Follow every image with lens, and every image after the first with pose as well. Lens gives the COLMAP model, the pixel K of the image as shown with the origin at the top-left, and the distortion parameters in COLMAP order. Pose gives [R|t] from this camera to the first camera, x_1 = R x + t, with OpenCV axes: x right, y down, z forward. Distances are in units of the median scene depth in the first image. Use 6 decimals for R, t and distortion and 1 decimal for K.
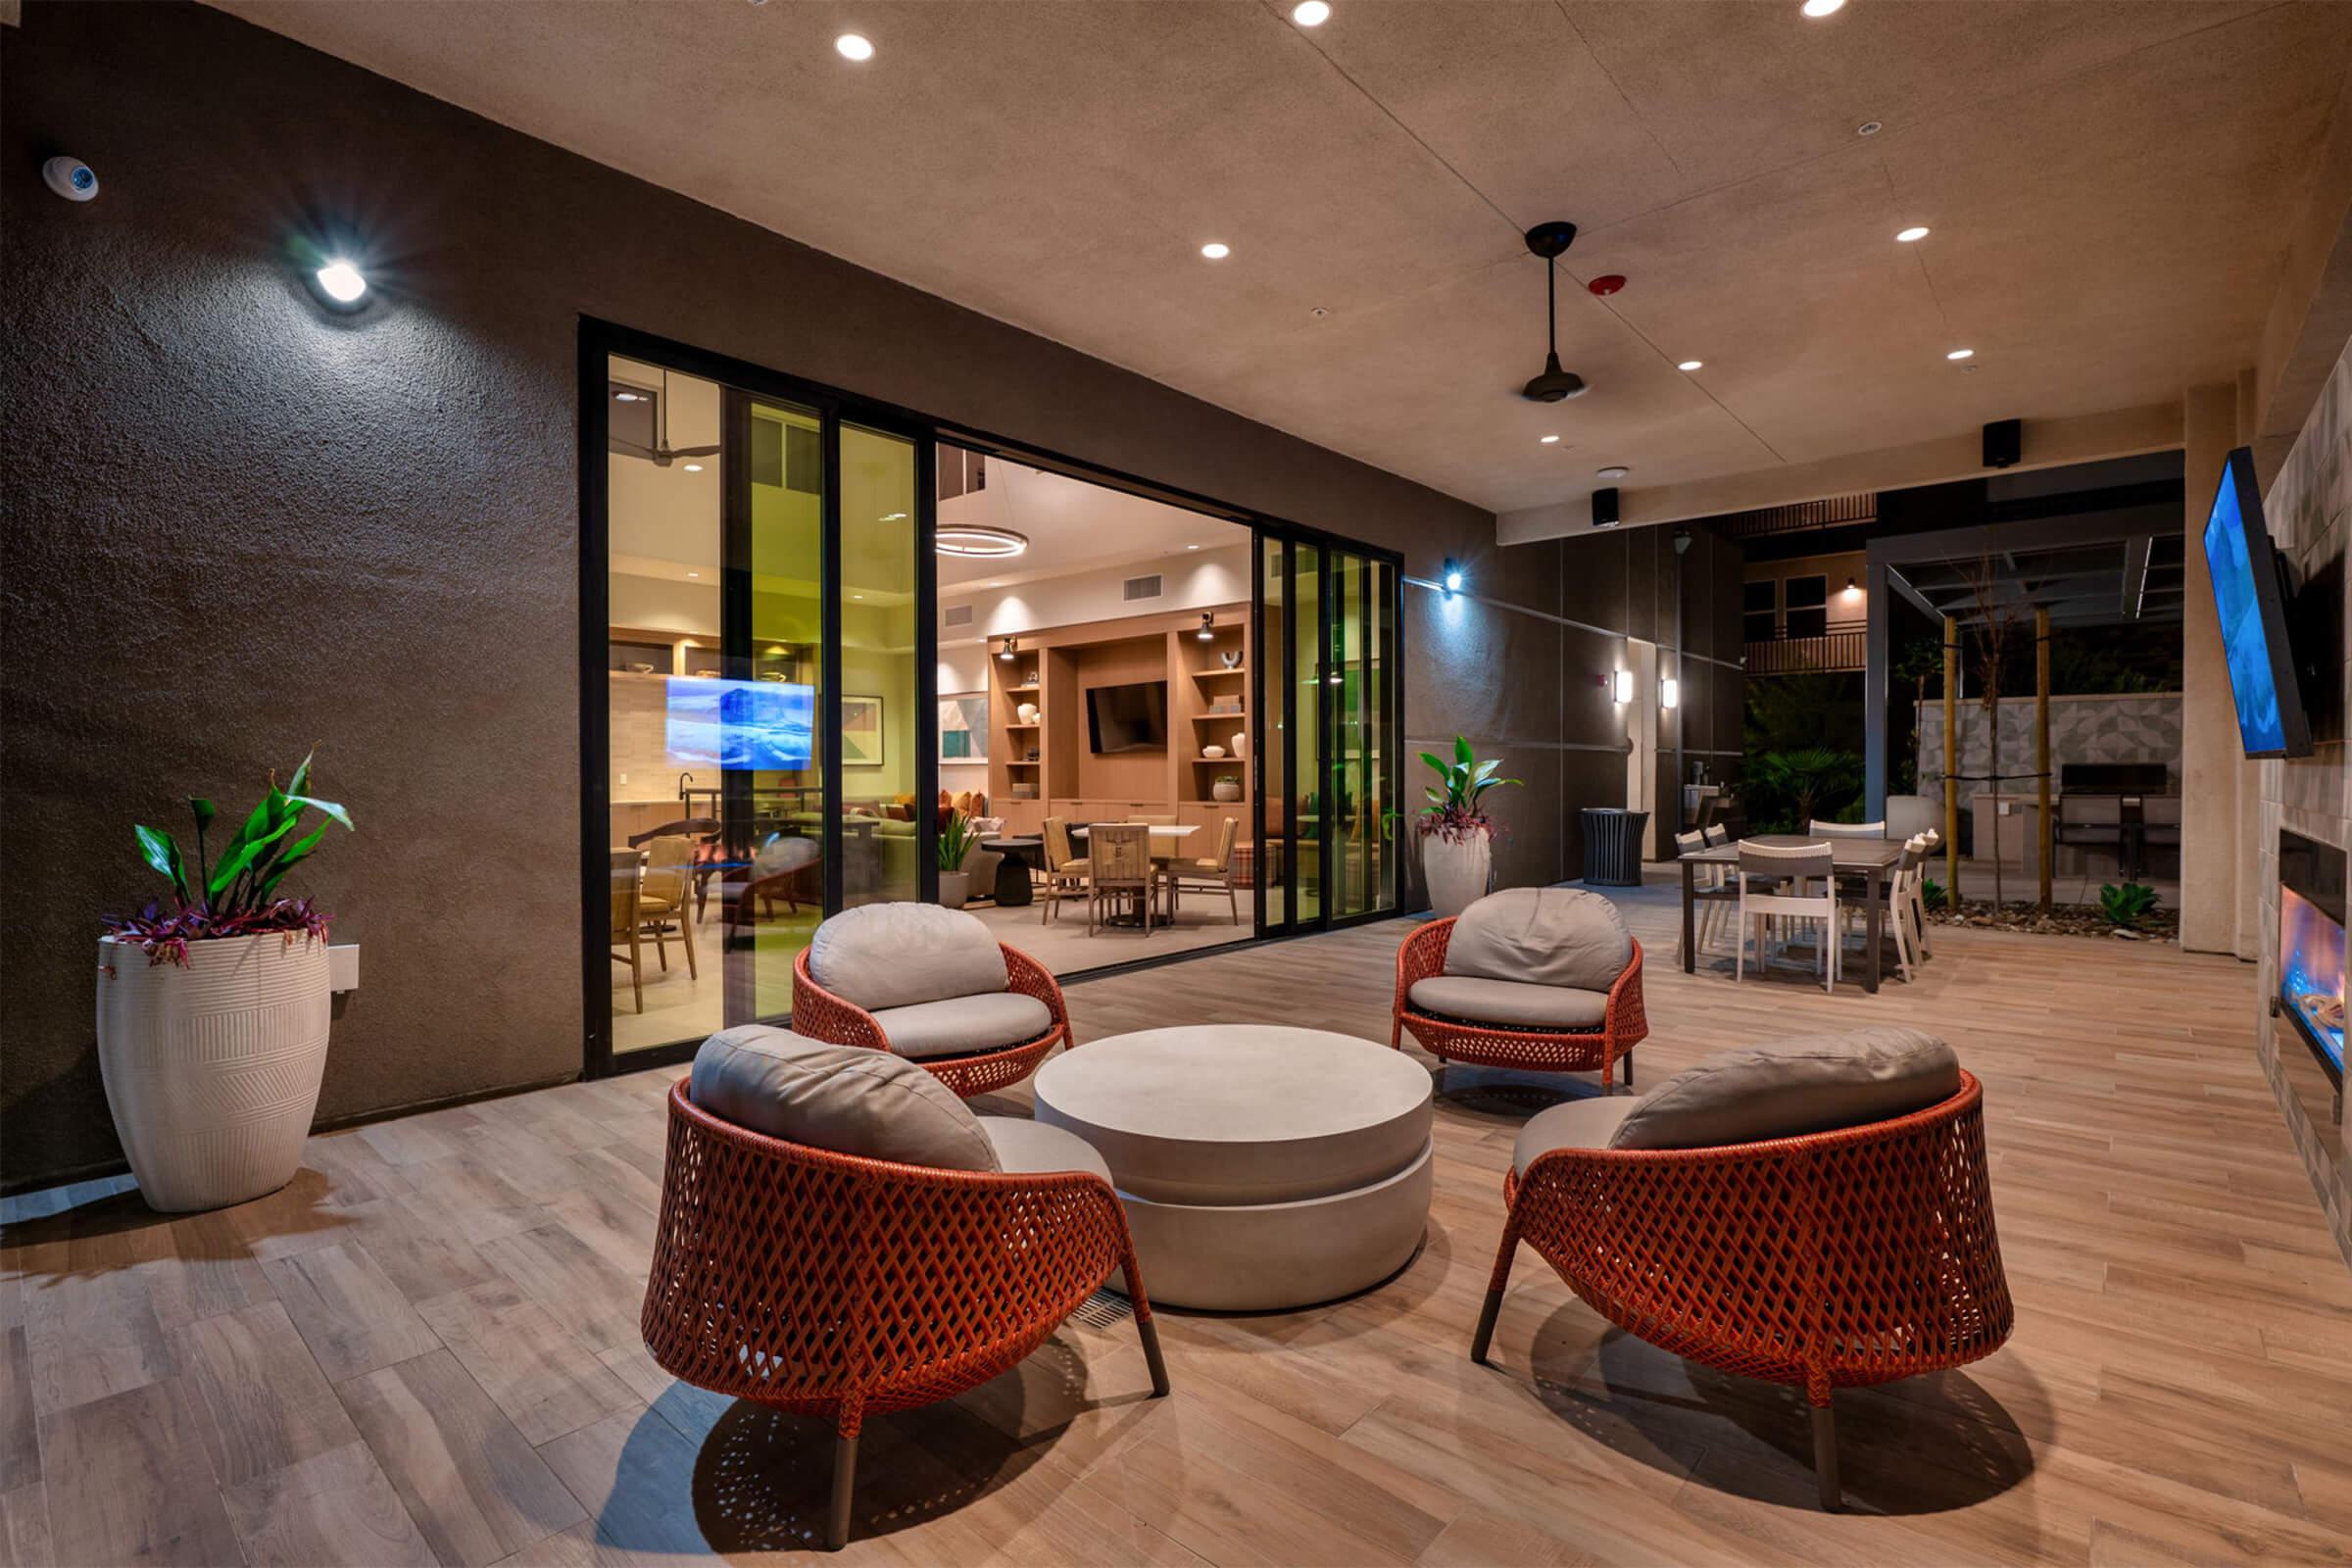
lens RADIAL K [[1087.5, 0, 1177.3], [0, 1087.5, 782.4], [0, 0, 1]] dist [-0.009122, 0.000075]
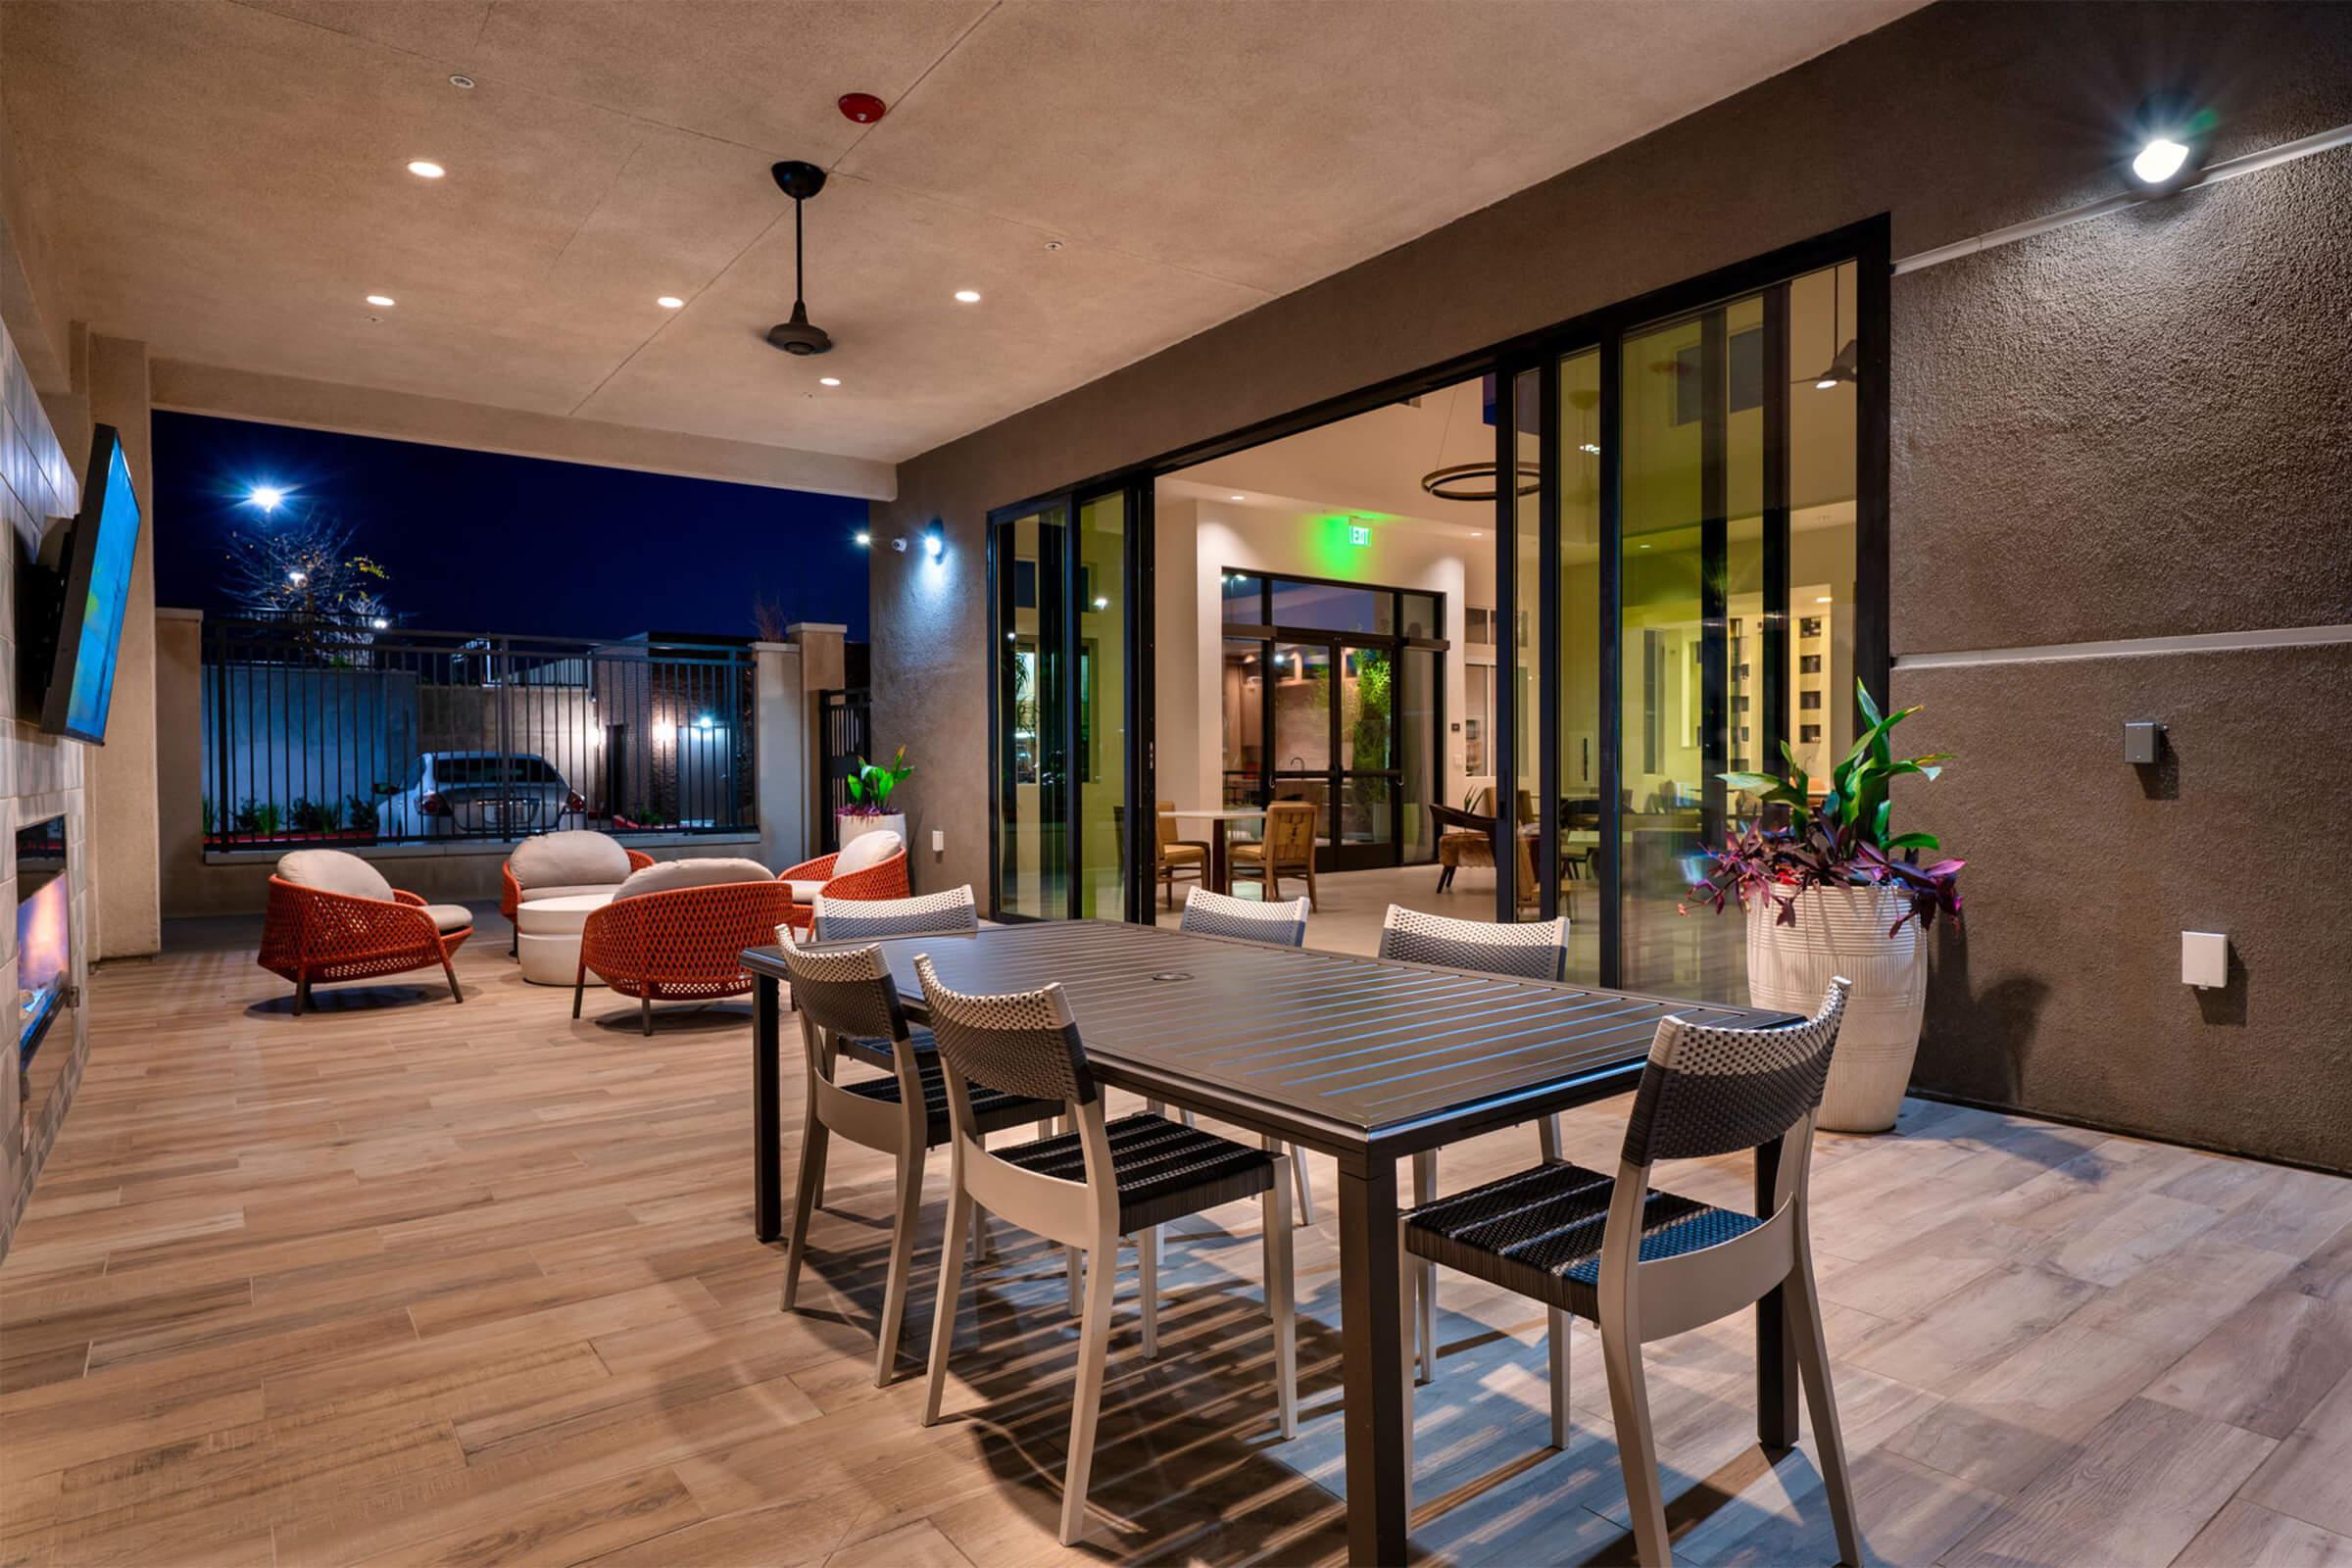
lens RADIAL K [[1215.4, 0, 1178.9], [0, 1215.4, 781.0], [0, 0, 1]] dist [-0.000248, 0.000469]
pose [[-0.189362, 0.036172, -0.981241, 1.042063], [0.009693, 0.999341, 0.034969, -0.019931], [0.981860, -0.002889, -0.189587, 1.198082]]
